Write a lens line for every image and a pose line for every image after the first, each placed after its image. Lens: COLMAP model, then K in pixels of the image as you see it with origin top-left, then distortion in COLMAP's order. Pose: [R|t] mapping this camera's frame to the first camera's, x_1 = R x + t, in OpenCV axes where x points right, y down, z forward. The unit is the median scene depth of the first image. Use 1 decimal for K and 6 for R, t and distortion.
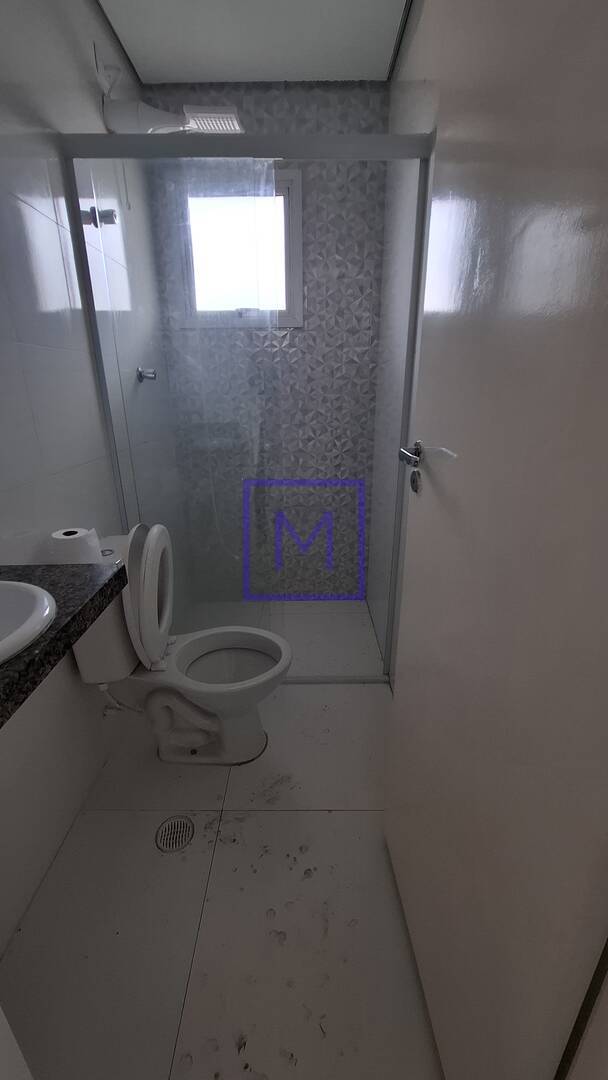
lens RADIAL K [[422.9, 0, 301.5], [0, 422.9, 540.4], [0, 0, 1]] dist [-0.007641, 0.002575]
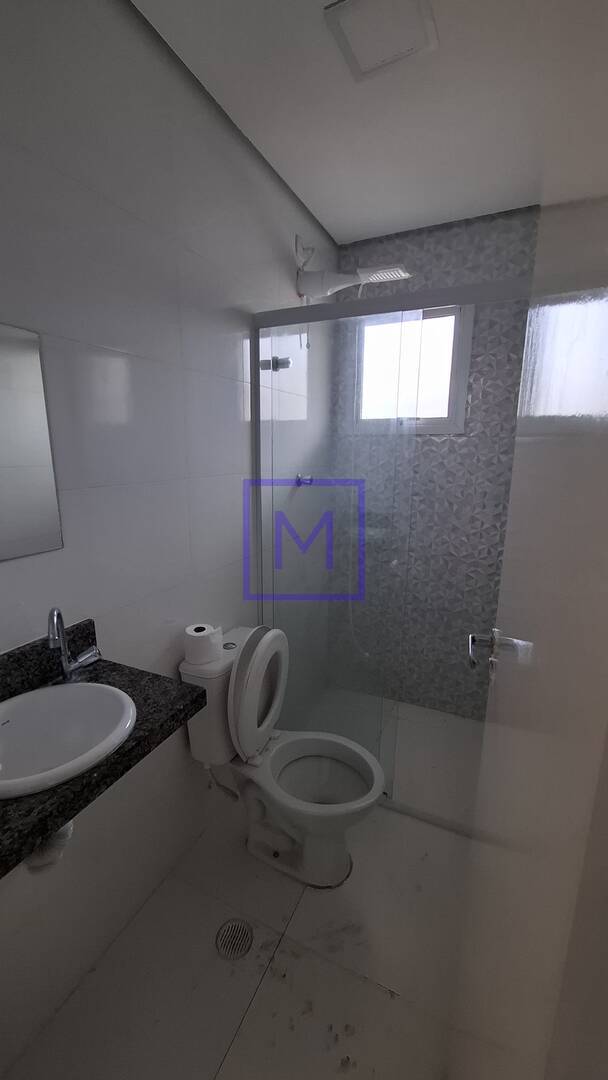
lens RADIAL K [[422.9, 0, 298.5], [0, 422.9, 548.8], [0, 0, 1]] dist [-0.007641, 0.002575]
pose [[0.905797, 0.108199, -0.409664, 0.122576], [-0.160428, 0.982442, -0.095239, -0.125970], [0.392166, 0.151989, 0.907251, -0.004263]]
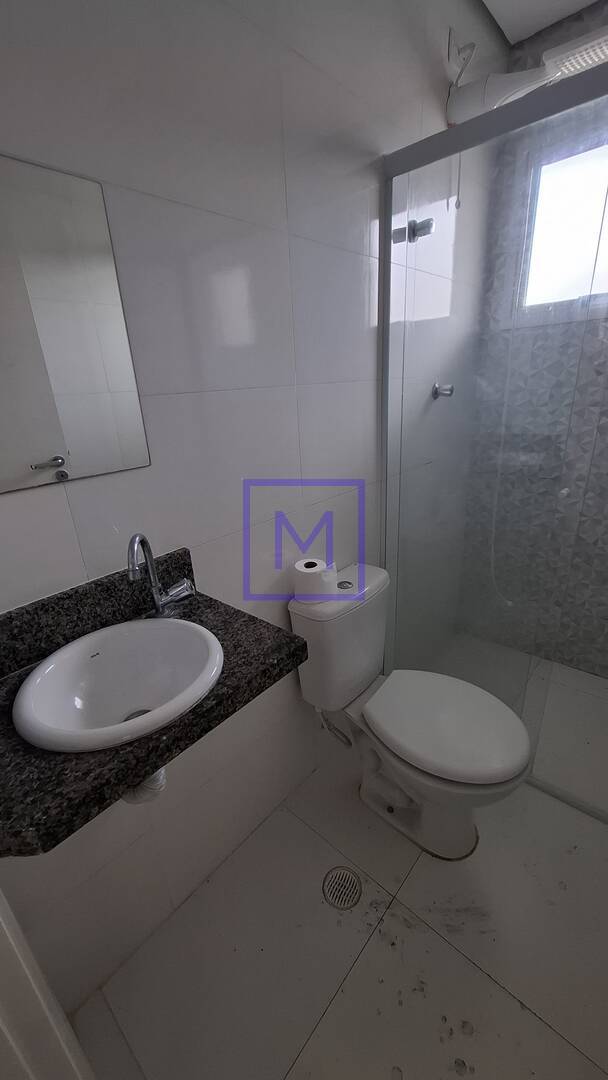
lens RADIAL K [[422.9, 0, 301.8], [0, 422.9, 548.1], [0, 0, 1]] dist [-0.007641, 0.002575]
pose [[0.751469, 0.207532, -0.626279, 0.058810], [-0.183067, 0.977555, 0.104275, -0.119575], [0.633862, 0.036292, 0.772594, 0.131163]]
